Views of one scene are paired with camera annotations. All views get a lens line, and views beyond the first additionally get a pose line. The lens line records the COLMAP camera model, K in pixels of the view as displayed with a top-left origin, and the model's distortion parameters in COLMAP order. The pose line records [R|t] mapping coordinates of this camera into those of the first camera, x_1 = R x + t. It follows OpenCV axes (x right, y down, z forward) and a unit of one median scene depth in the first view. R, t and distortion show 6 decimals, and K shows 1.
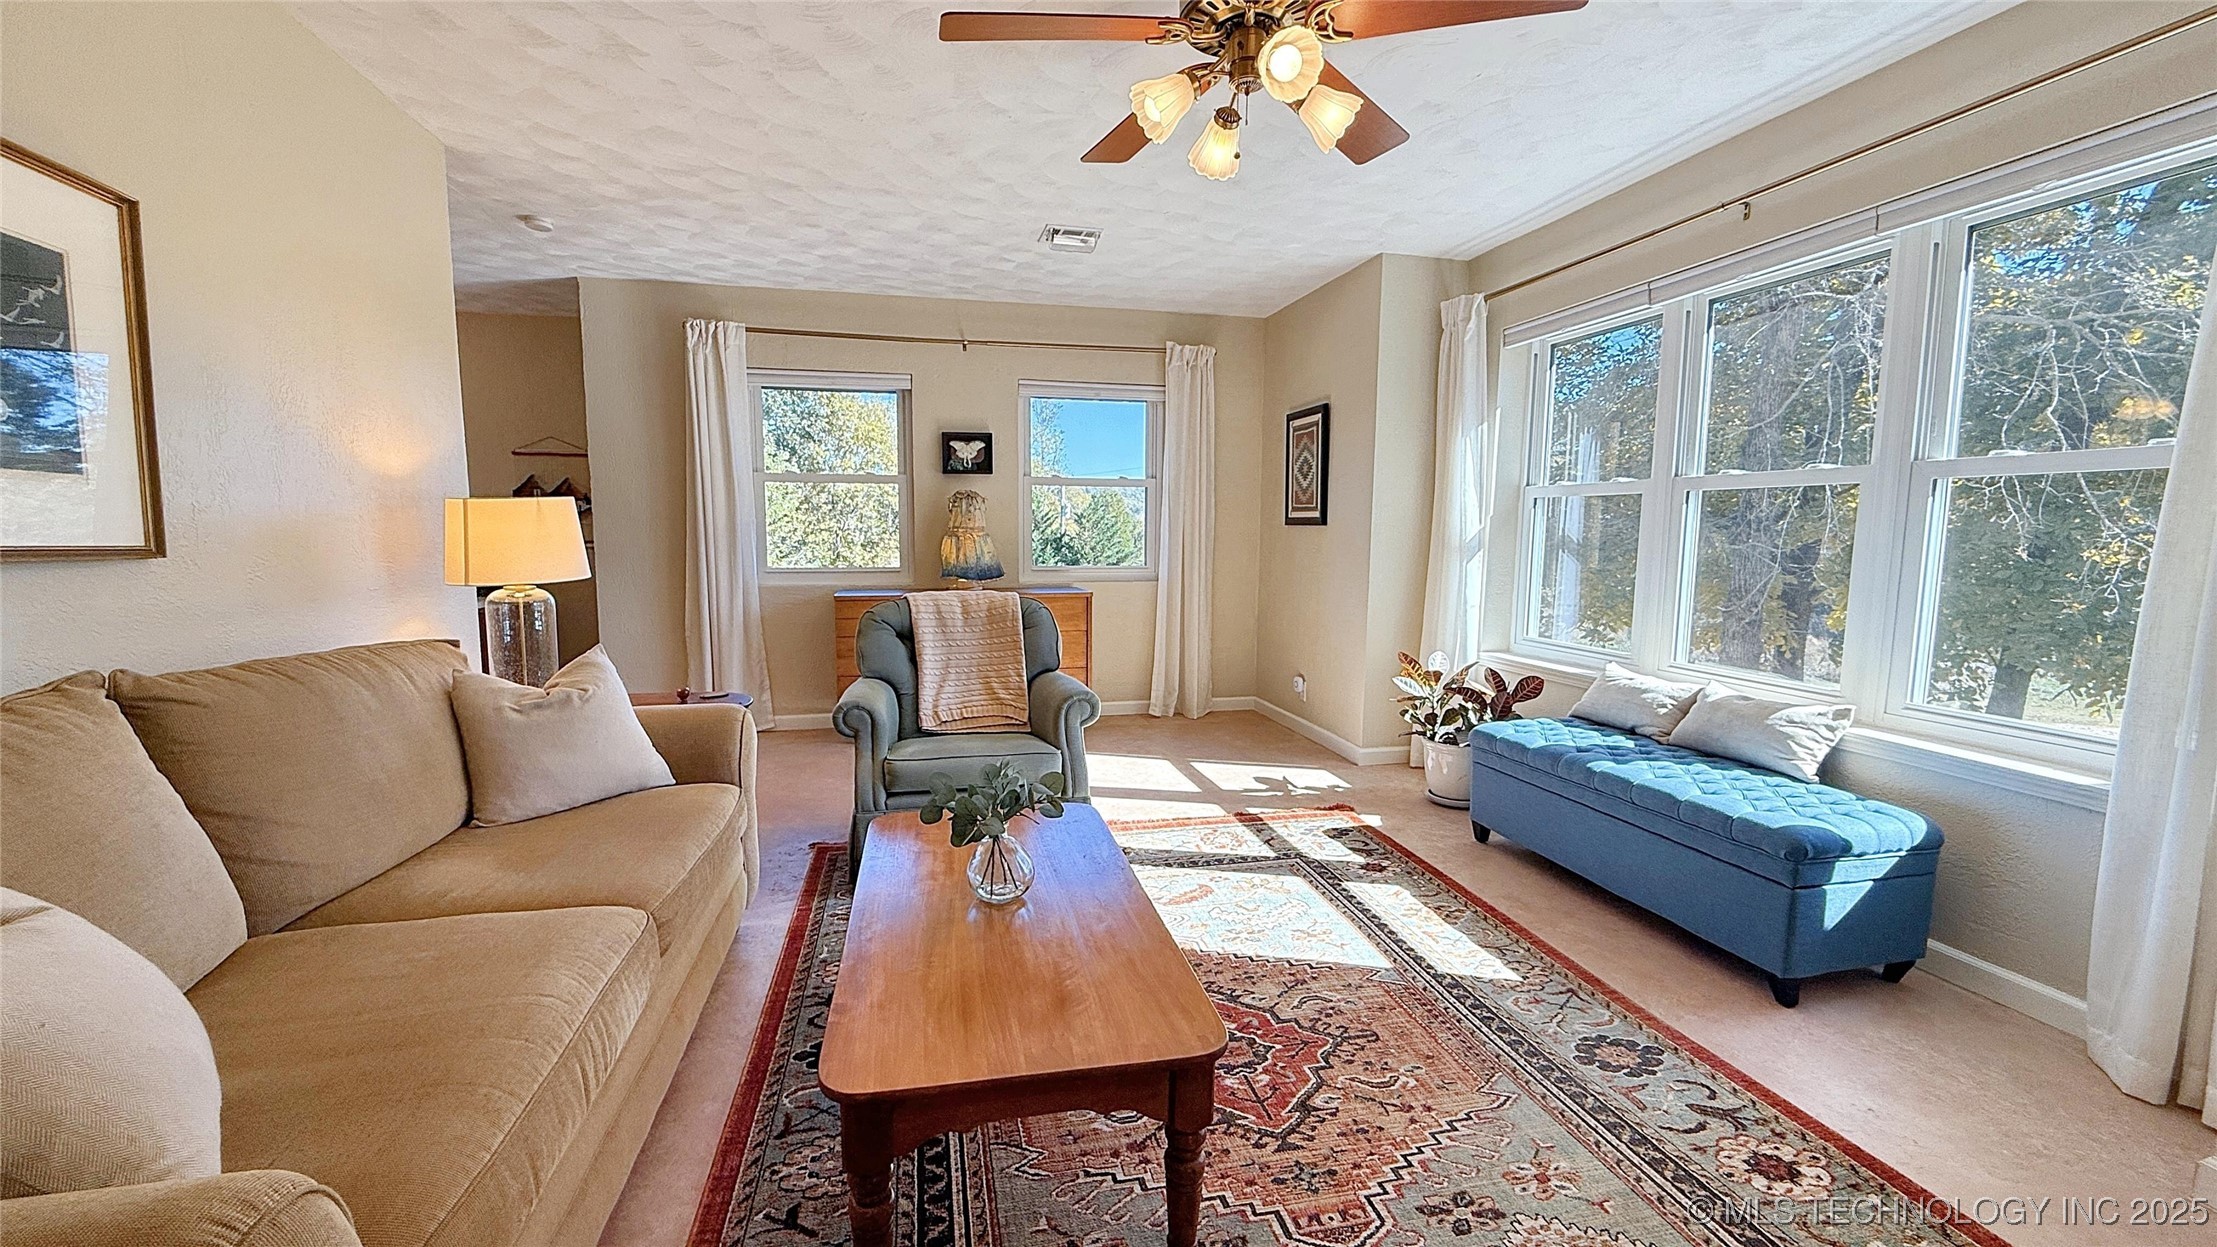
lens RADIAL K [[884.1, 0, 1105.2], [0, 884.1, 614.1], [0, 0, 1]] dist [0.000147, -0.000276]
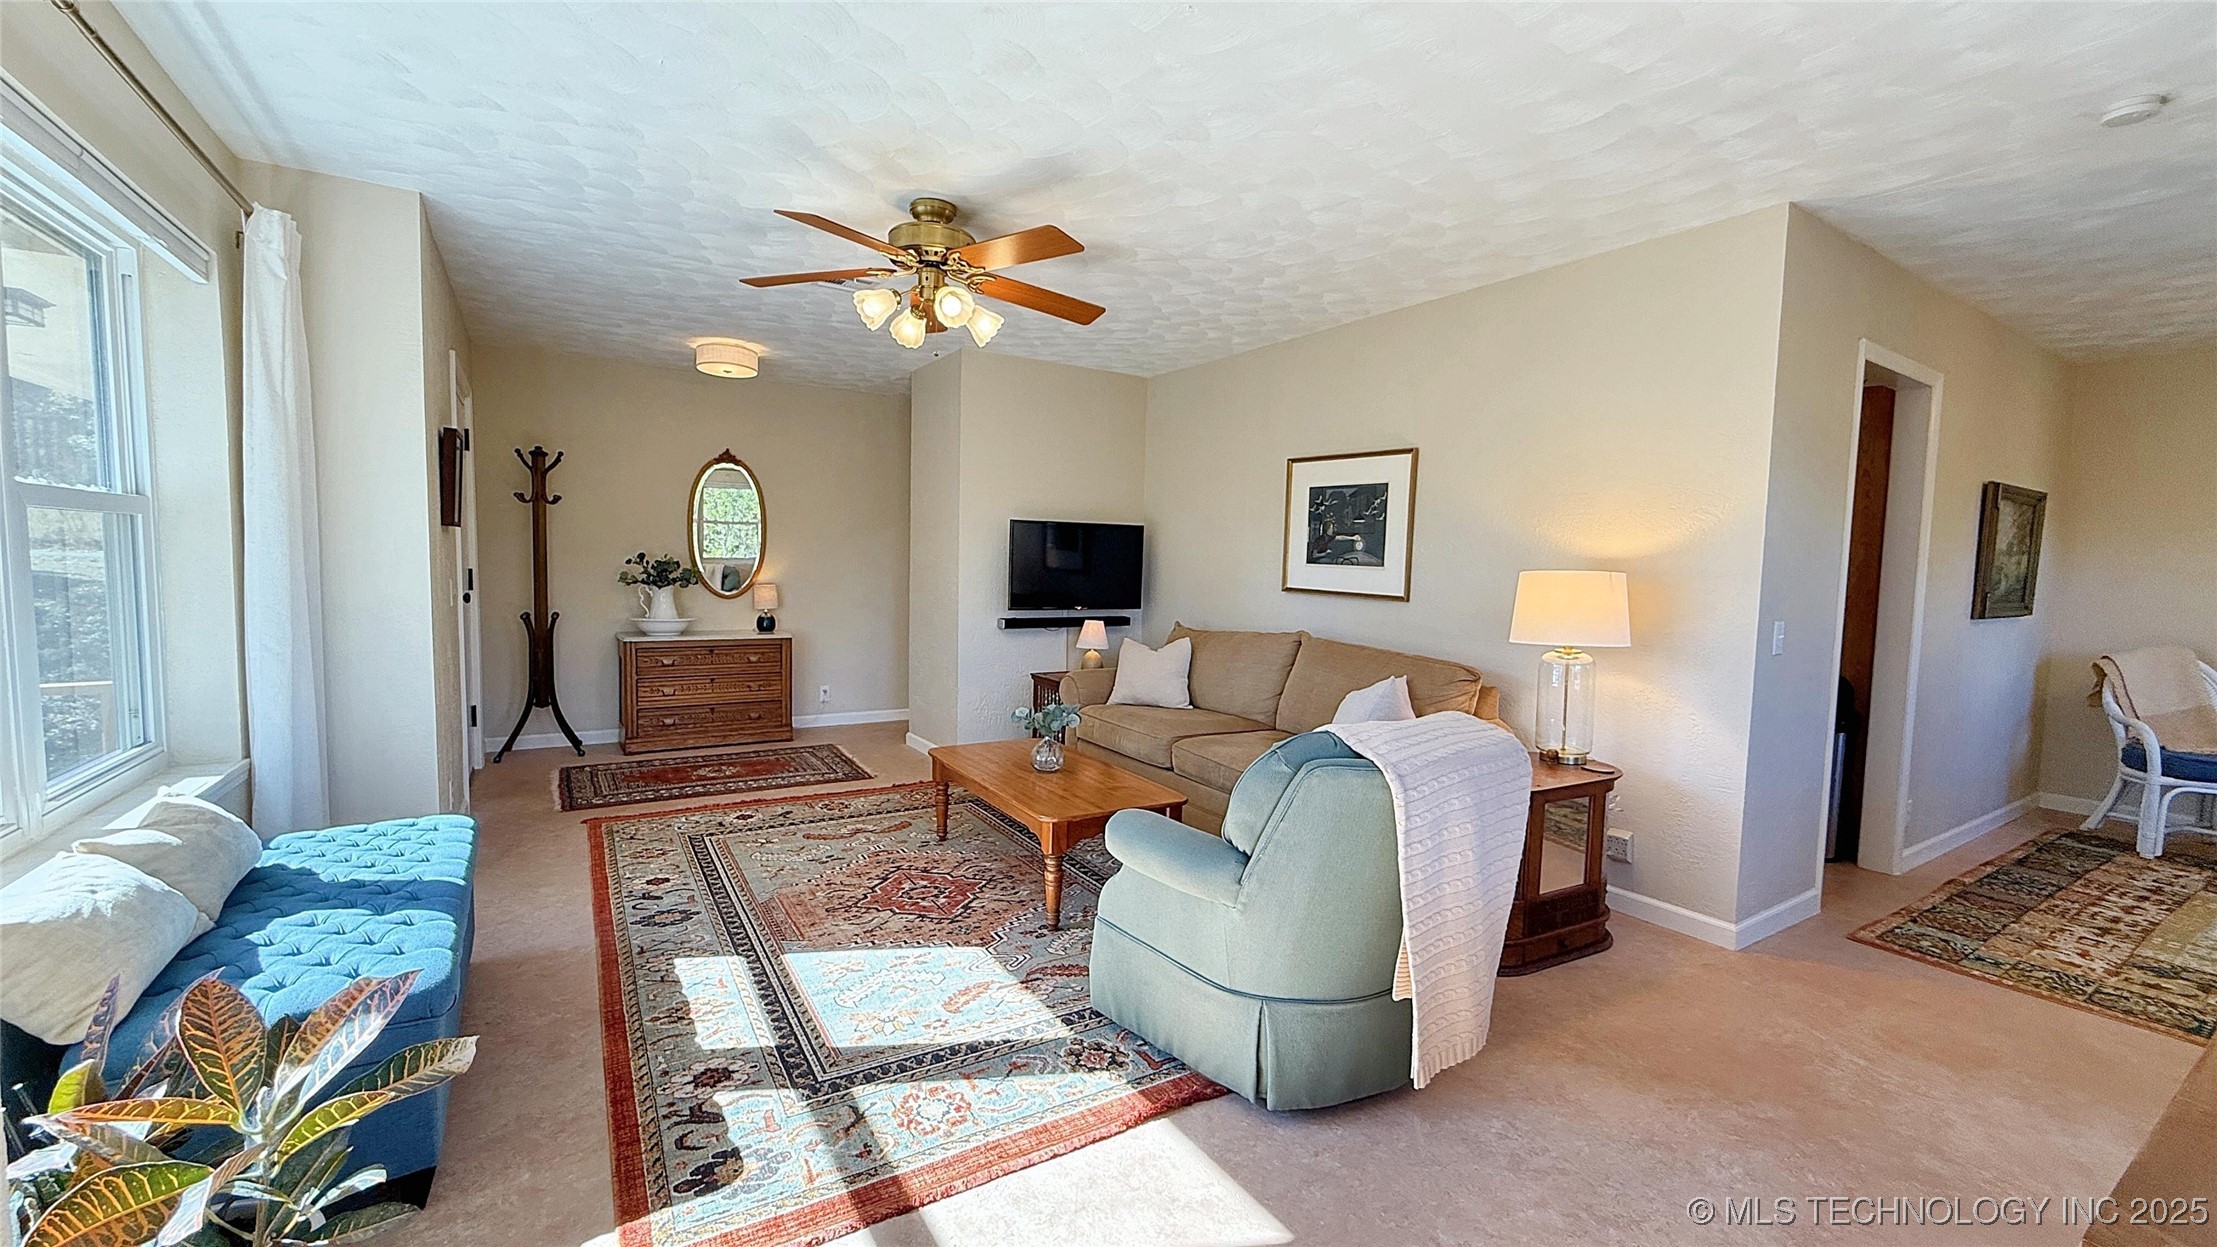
lens RADIAL K [[884.1, 0, 1101.3], [0, 884.1, 619.8], [0, 0, 1]] dist [0.000147, -0.000276]
pose [[-0.944403, -0.006365, -0.328728, 0.242499], [-0.060590, 0.986059, 0.154975, -0.186744], [0.323159, 0.166276, -0.931623, 1.657303]]
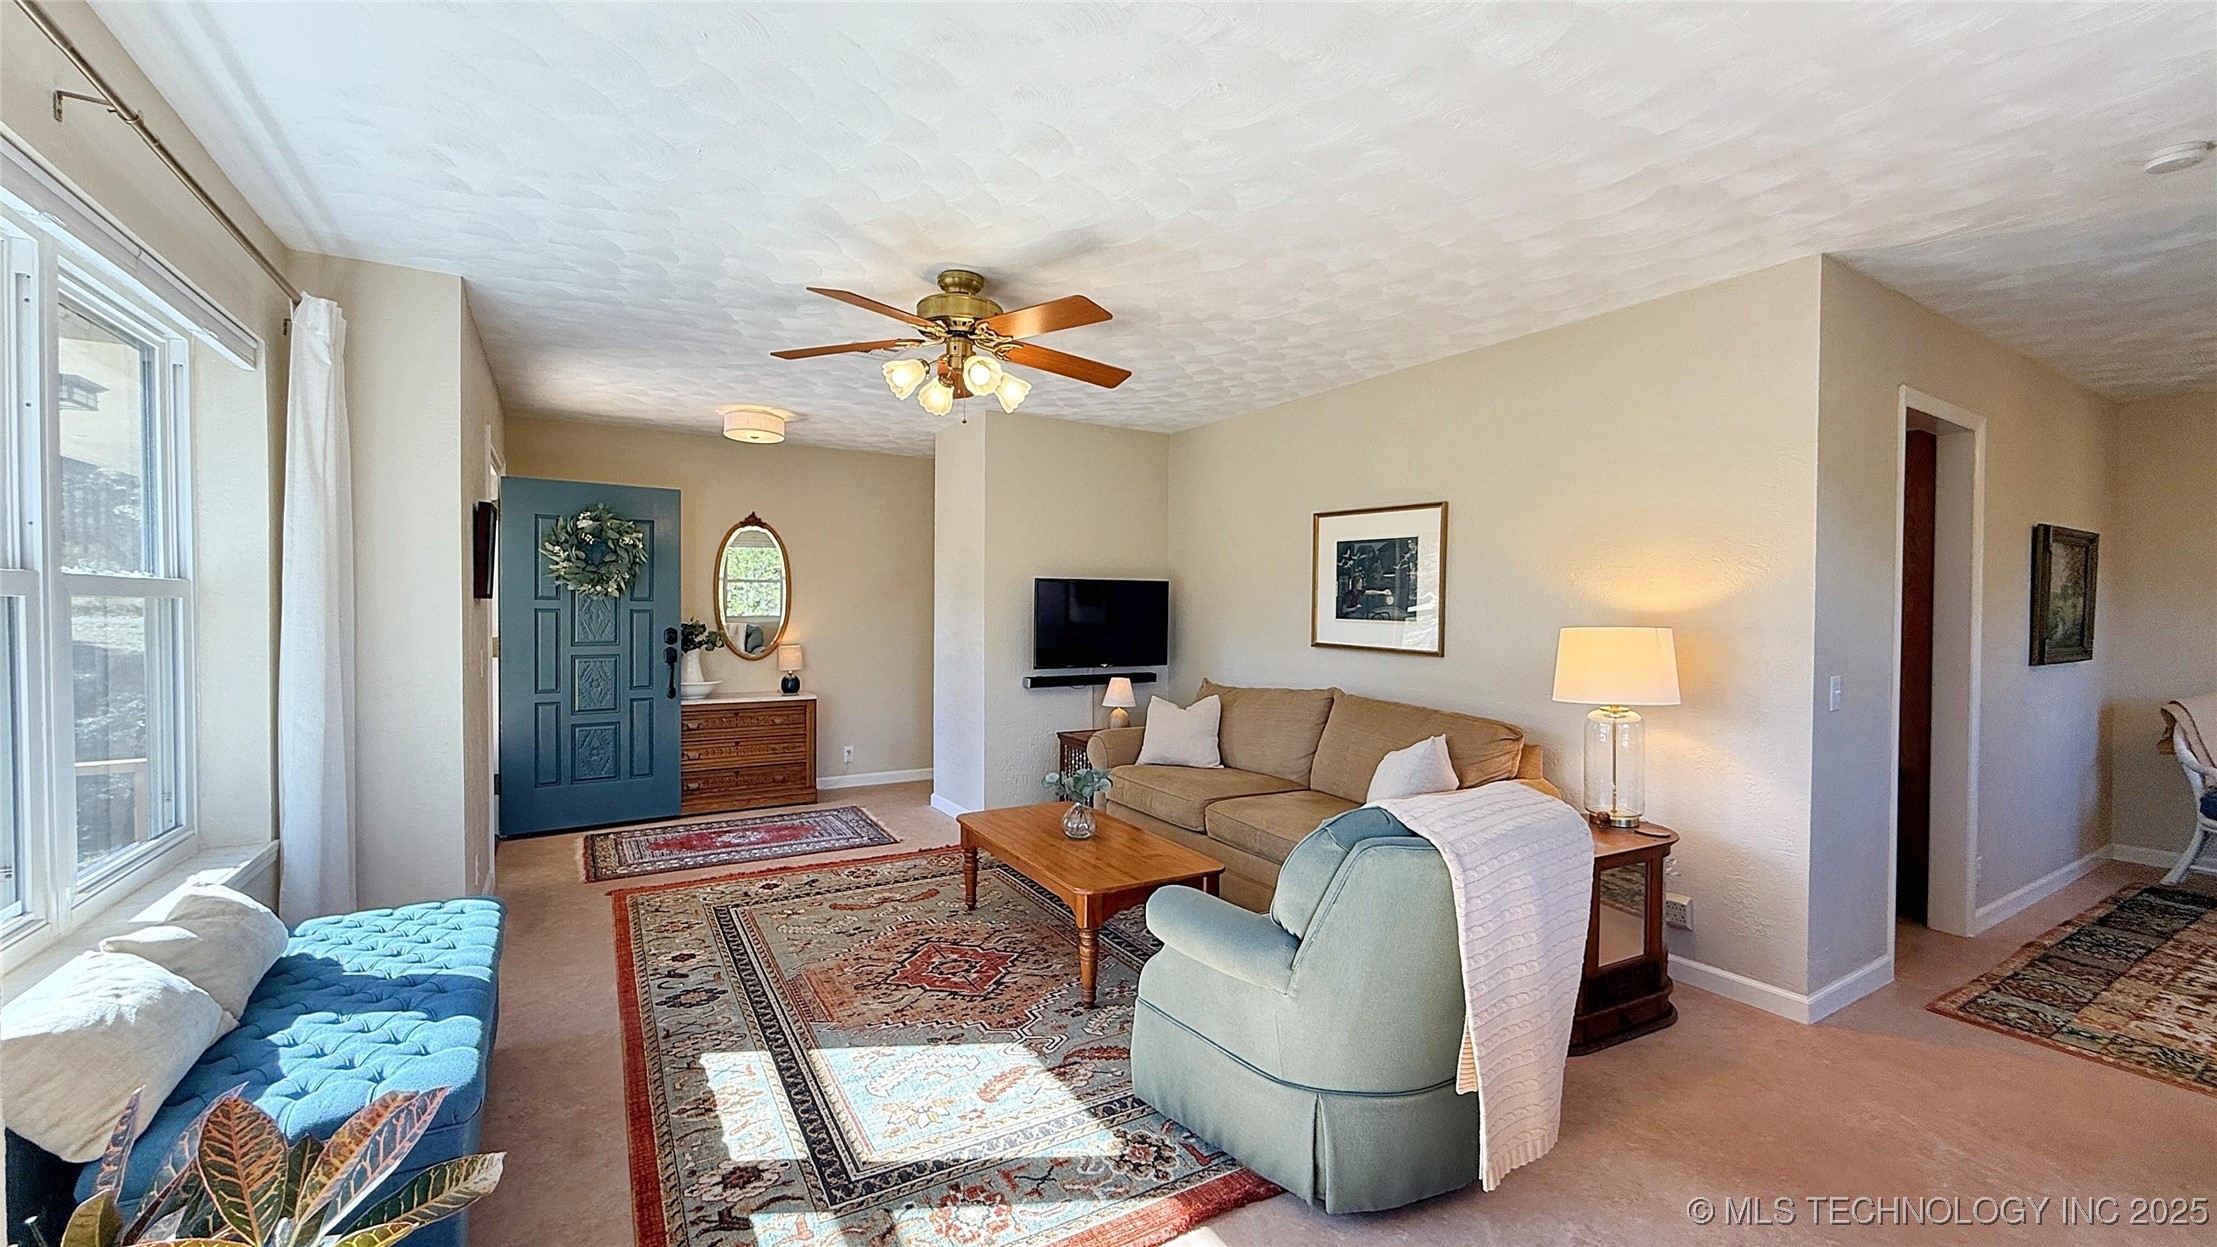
lens RADIAL K [[884.1, 0, 1100.4], [0, 884.1, 619.7], [0, 0, 1]] dist [0.000147, -0.000276]
pose [[-0.951140, -0.008501, -0.308644, 0.252554], [-0.042146, 0.993839, 0.102508, -0.202275], [0.305871, 0.110508, -0.945638, 1.636591]]
